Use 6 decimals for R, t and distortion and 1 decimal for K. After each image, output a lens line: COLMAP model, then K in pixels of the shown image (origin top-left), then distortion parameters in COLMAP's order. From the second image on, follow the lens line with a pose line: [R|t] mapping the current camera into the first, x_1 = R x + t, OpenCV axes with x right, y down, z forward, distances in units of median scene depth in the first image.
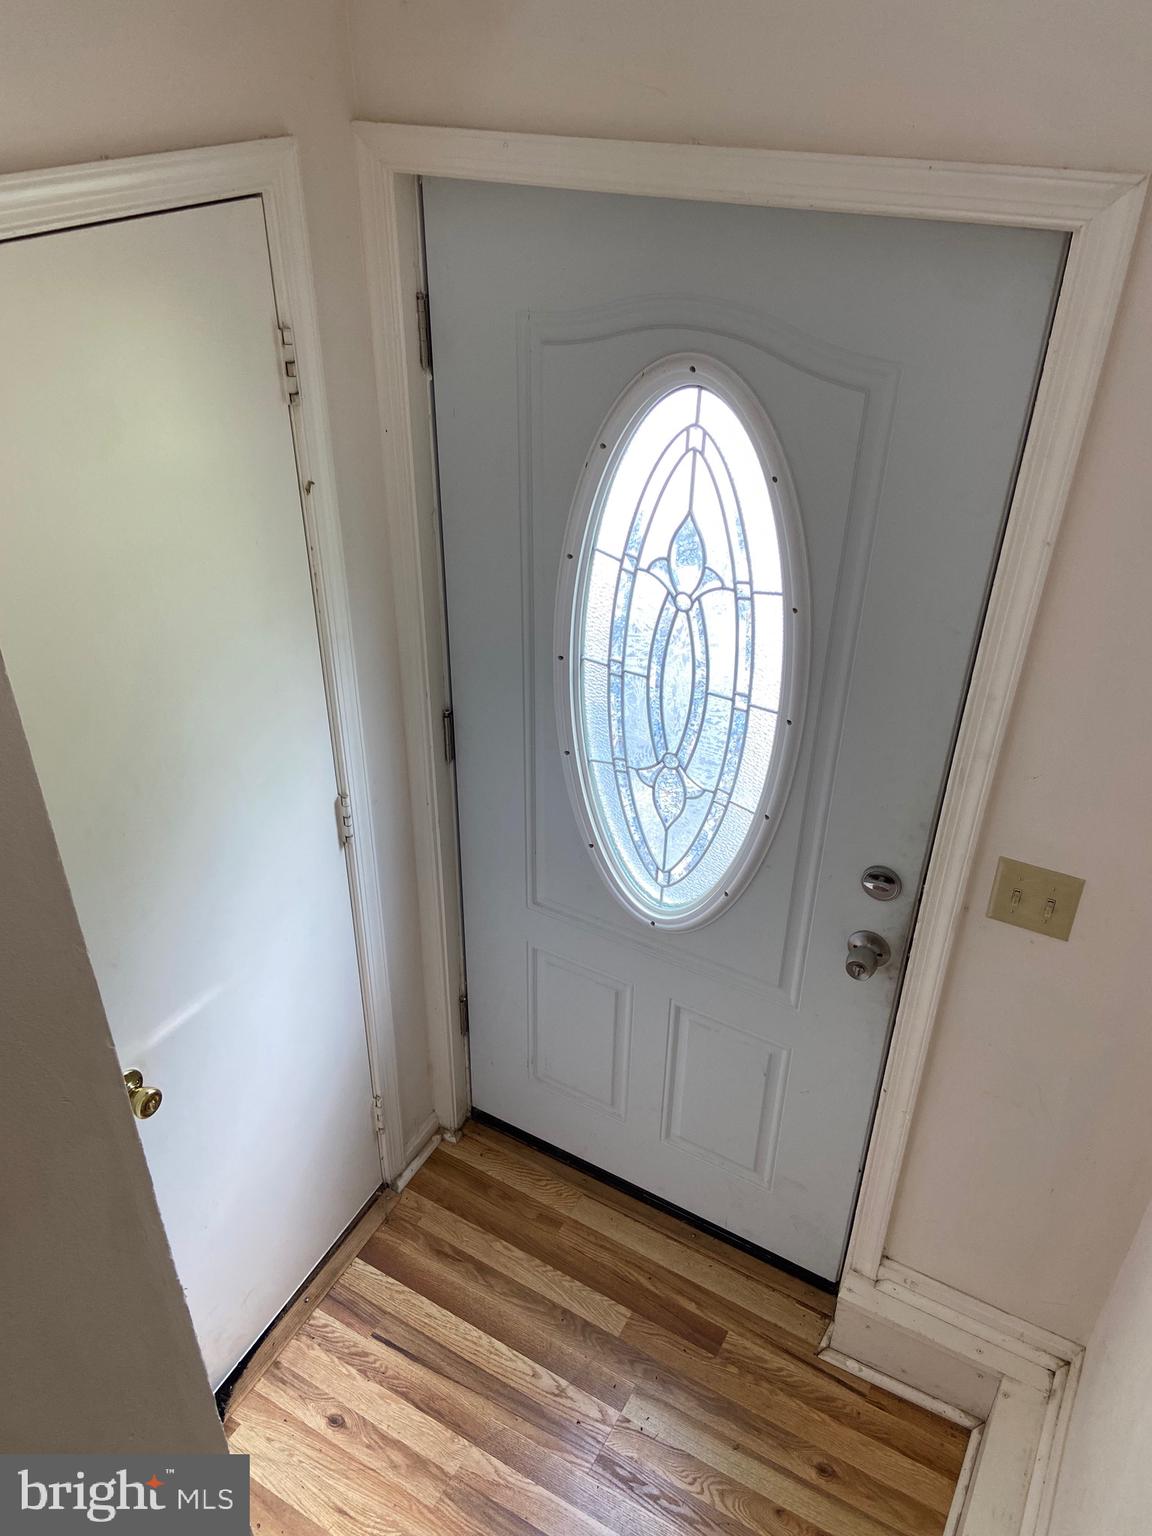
lens RADIAL K [[1159.7, 0, 582.5], [0, 1159.7, 763.3], [0, 0, 1]] dist [0.127728, -0.154769]
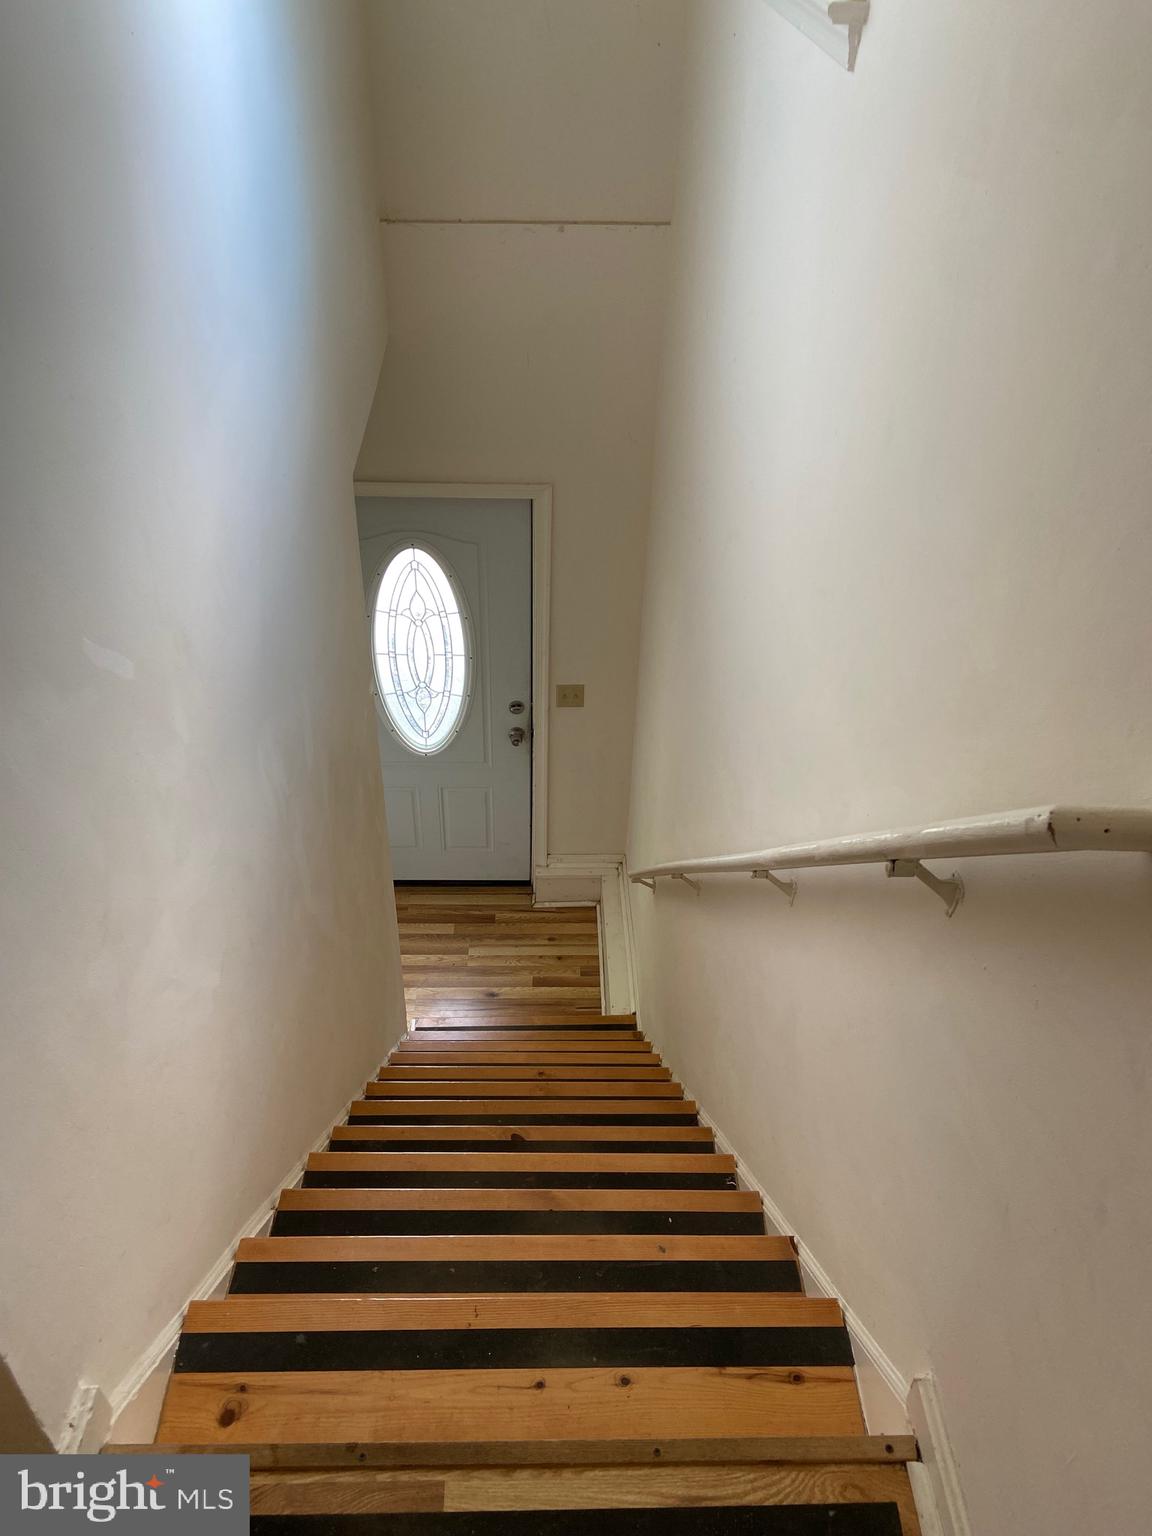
lens RADIAL K [[1159.7, 0, 582.5], [0, 1159.7, 763.3], [0, 0, 1]] dist [0.127728, -0.154769]
pose [[0.859686, -0.312247, 0.404279, -0.633144], [0.263164, 0.949042, 0.173388, -0.170614], [-0.437818, -0.042668, 0.898051, -1.253671]]
